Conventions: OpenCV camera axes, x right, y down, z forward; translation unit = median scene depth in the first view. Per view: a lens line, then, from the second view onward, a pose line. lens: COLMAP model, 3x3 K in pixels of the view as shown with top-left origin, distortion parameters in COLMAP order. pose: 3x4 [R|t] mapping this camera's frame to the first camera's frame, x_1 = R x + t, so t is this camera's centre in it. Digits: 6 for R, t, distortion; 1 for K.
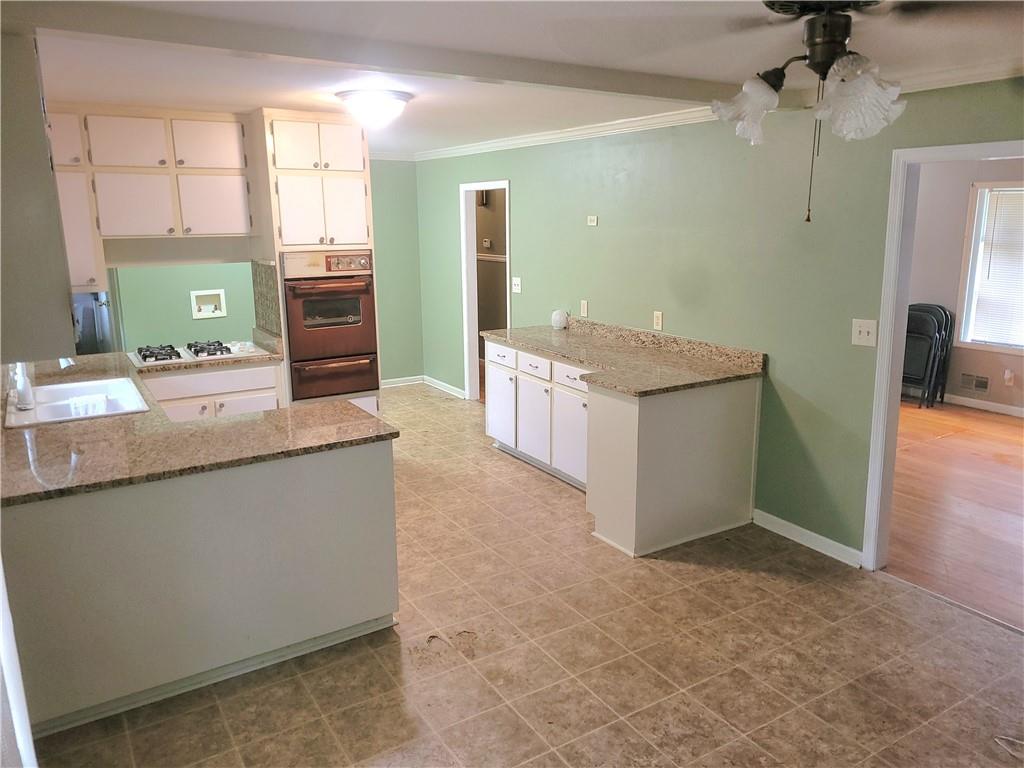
lens RADIAL K [[776.2, 0, 536.9], [0, 776.2, 378.1], [0, 0, 1]] dist [0.036558, -0.022220]
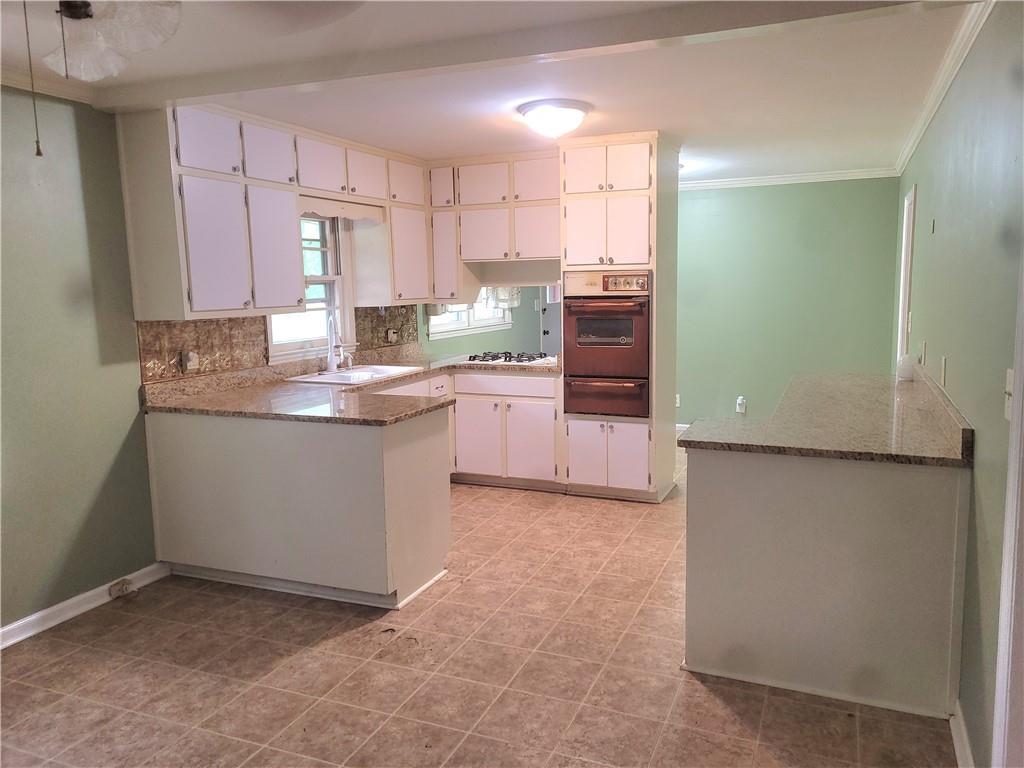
lens RADIAL K [[776.2, 0, 512.1], [0, 776.2, 384.5], [0, 0, 1]] dist [0.036558, -0.022220]
pose [[0.555739, 0.106946, -0.824450, 0.517316], [-0.158192, 0.987176, 0.021422, -0.020380], [0.816168, 0.118516, 0.565530, 0.354228]]
